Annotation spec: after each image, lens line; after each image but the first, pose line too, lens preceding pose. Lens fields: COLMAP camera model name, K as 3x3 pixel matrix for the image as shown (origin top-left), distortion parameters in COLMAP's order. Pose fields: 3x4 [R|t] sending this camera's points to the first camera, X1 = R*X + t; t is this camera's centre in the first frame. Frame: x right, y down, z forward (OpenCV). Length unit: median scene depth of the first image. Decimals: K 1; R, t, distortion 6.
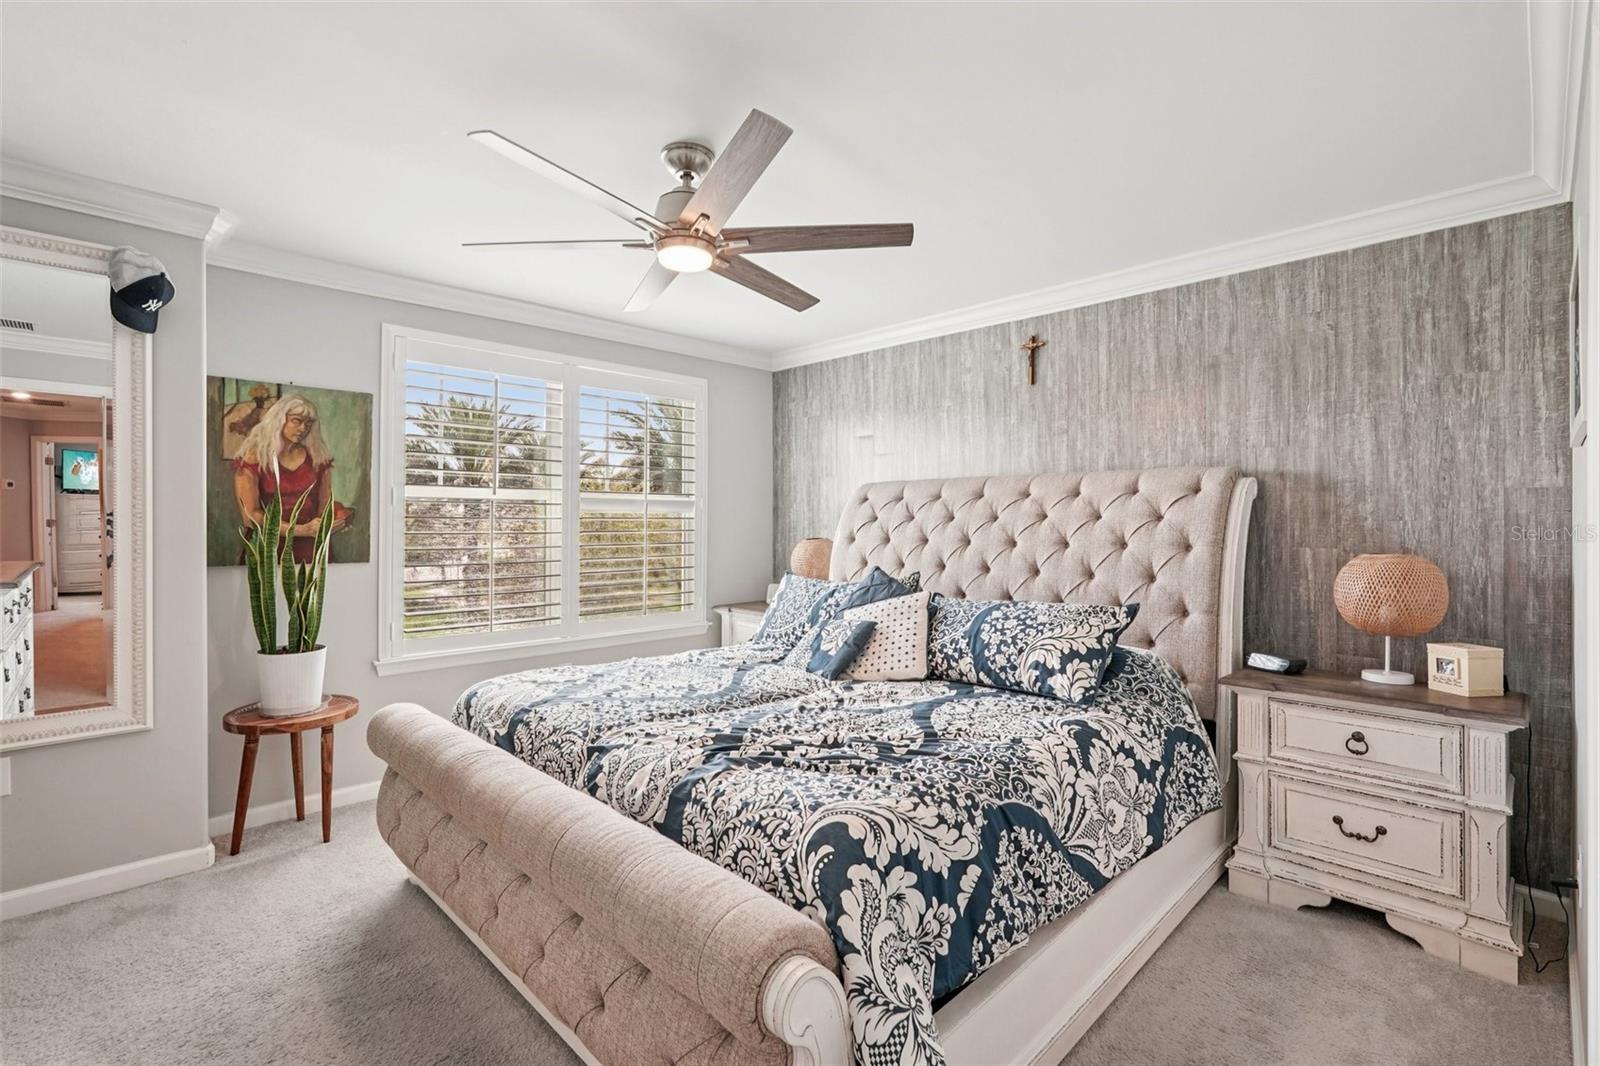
lens RADIAL K [[727.4, 0, 802.1], [0, 727.4, 528.5], [0, 0, 1]] dist [-0.018321, 0.012098]
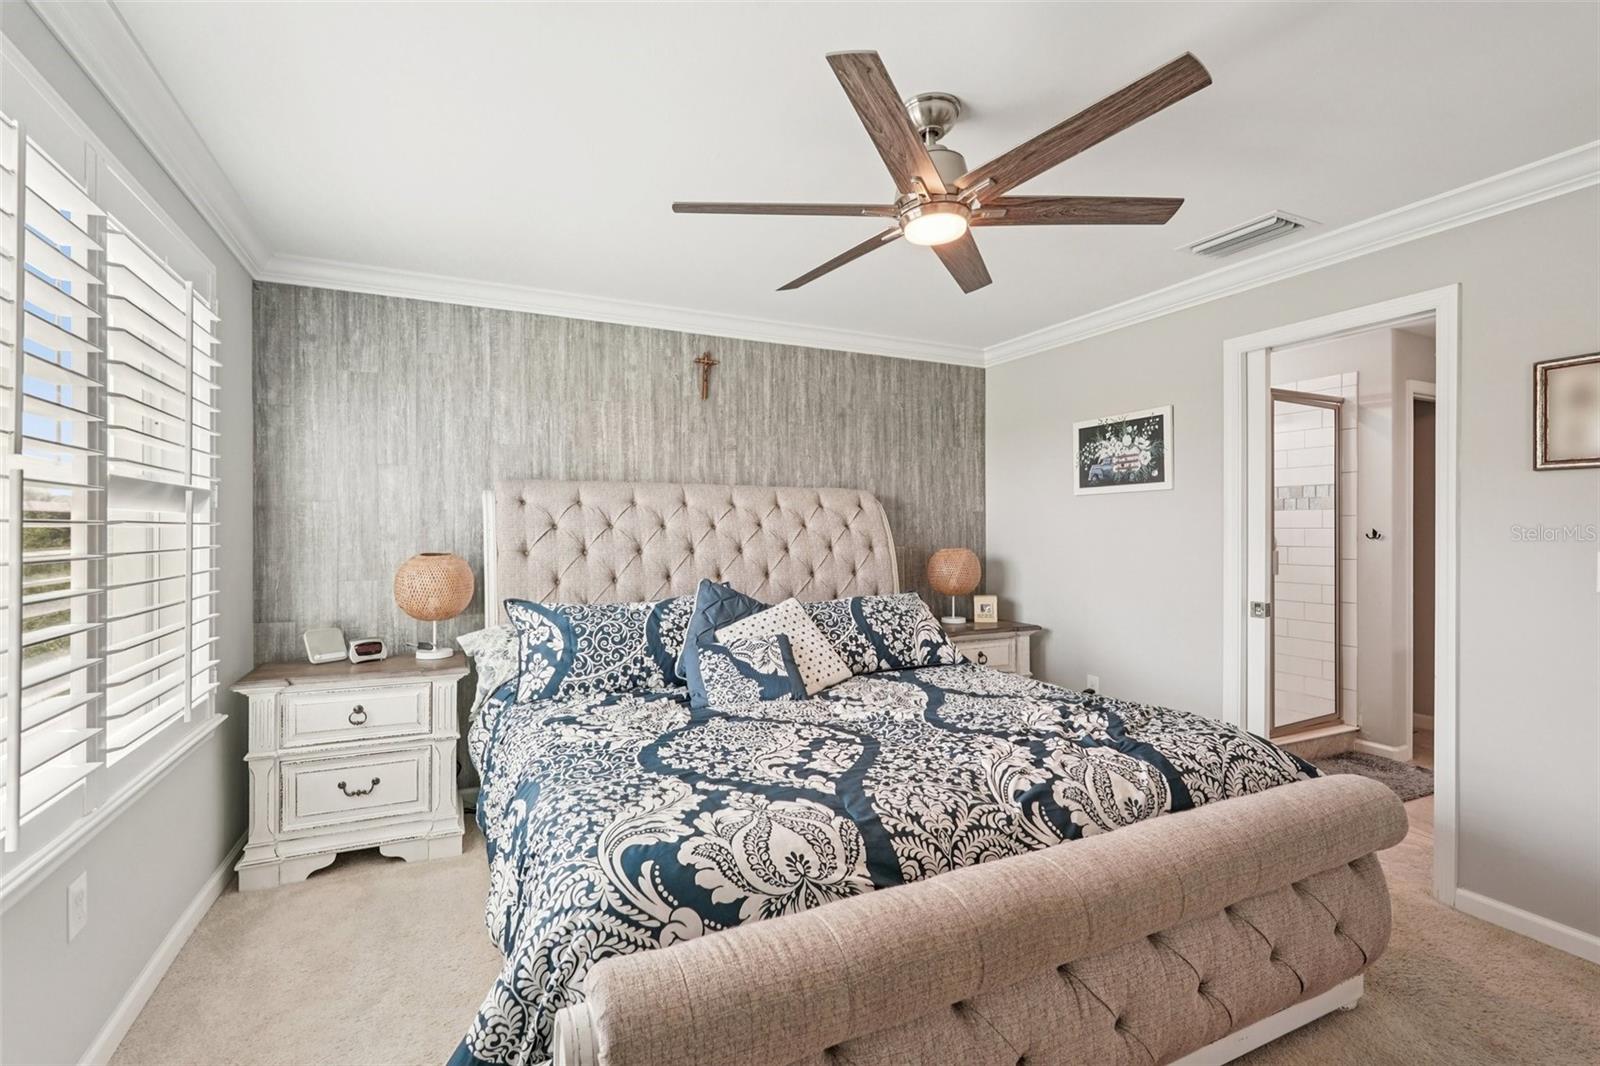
lens RADIAL K [[727.4, 0, 802.1], [0, 727.4, 528.5], [0, 0, 1]] dist [-0.018321, 0.012098]
pose [[0.328752, 0.000892, 0.944416, -0.769073], [0.008781, 0.999953, -0.004001, -0.006429], [-0.944376, 0.009609, 0.328729, 0.639956]]
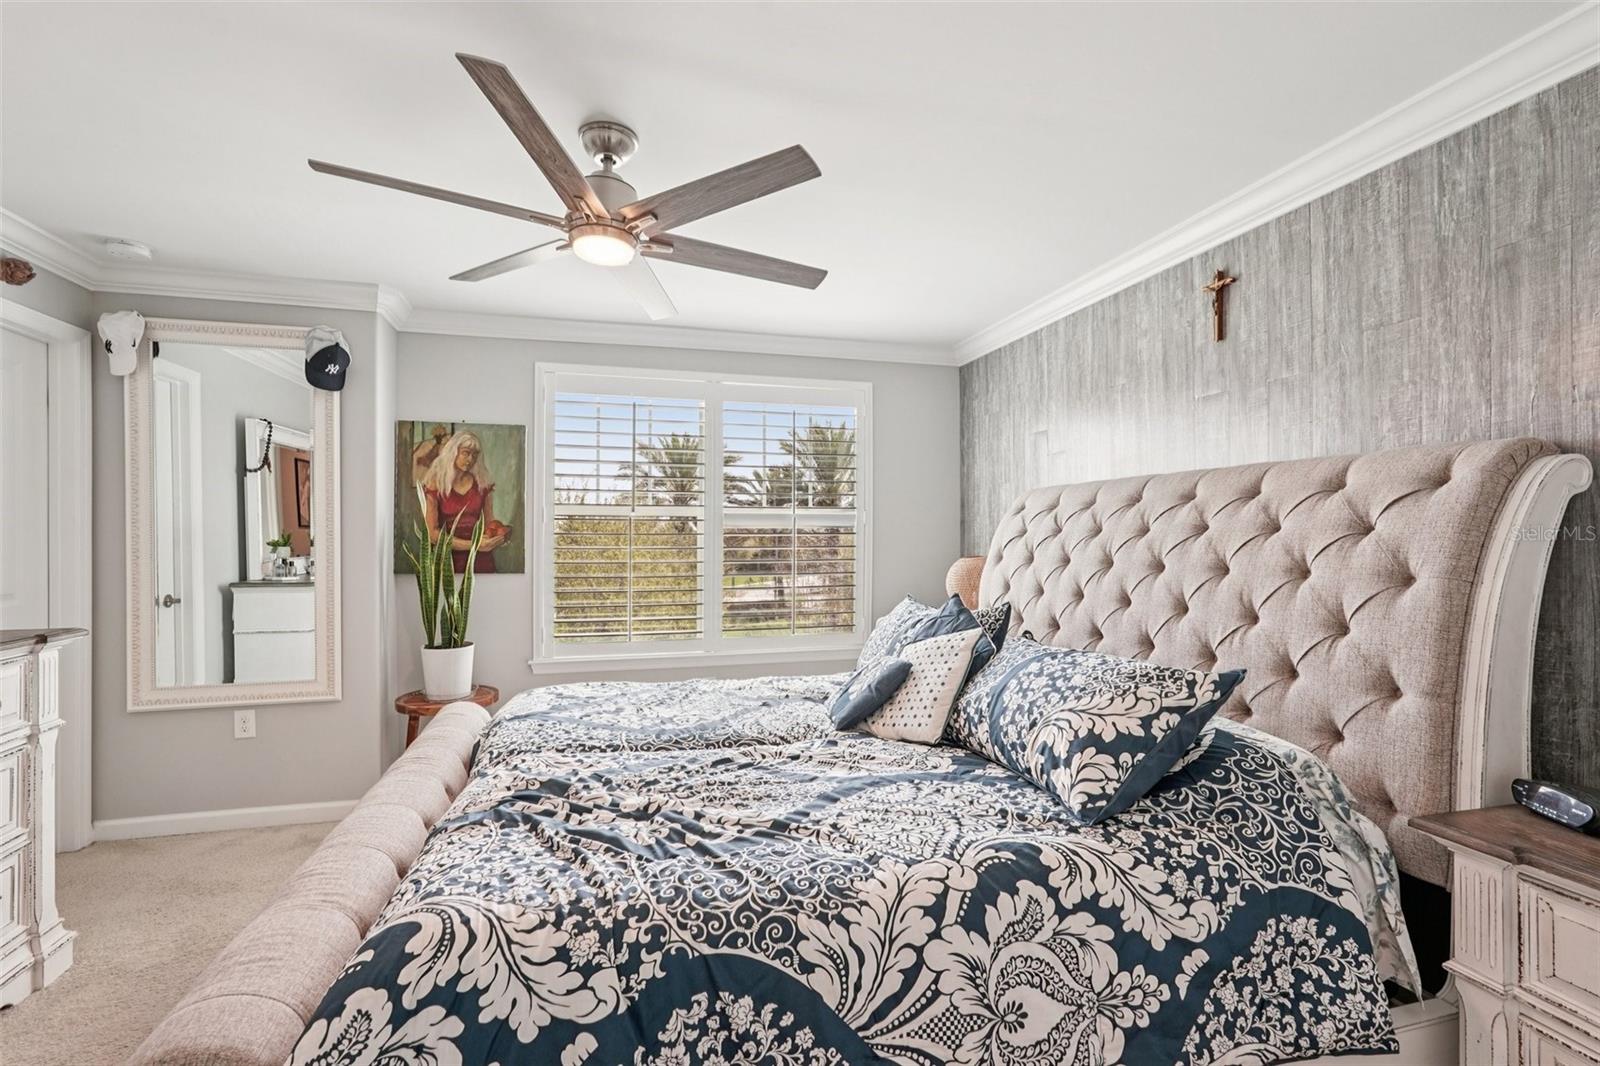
lens RADIAL K [[720.7, 0, 803.5], [0, 720.7, 541.0], [0, 0, 1]] dist [-0.014966, 0.009036]
pose [[0.874479, 0.000921, -0.485062, 0.368525], [-0.002134, 0.999996, -0.001949, -0.003201], [0.485058, 0.002739, 0.874478, 0.245240]]
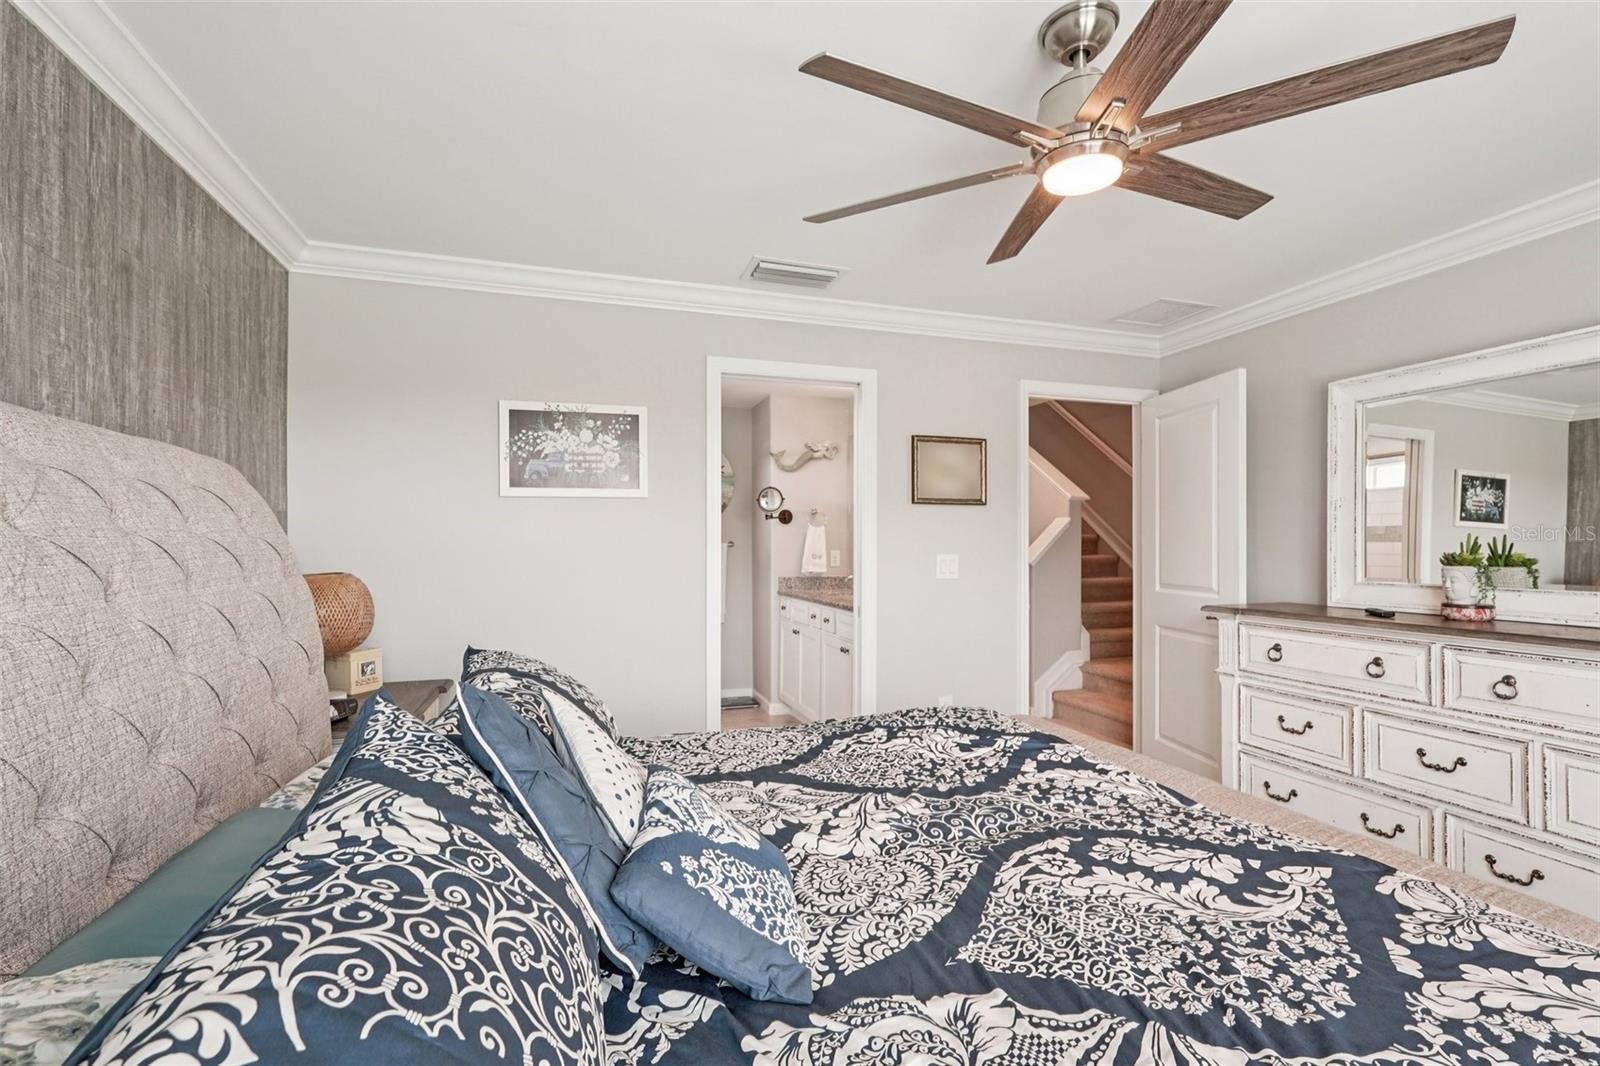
lens RADIAL K [[722.7, 0, 800.1], [0, 722.7, 548.6], [0, 0, 1]] dist [-0.016615, 0.011714]
pose [[-0.892940, -0.002686, 0.450169, -0.170026], [0.004735, 0.999871, 0.015358, -0.009055], [-0.450152, 0.015846, -0.892811, 1.306537]]
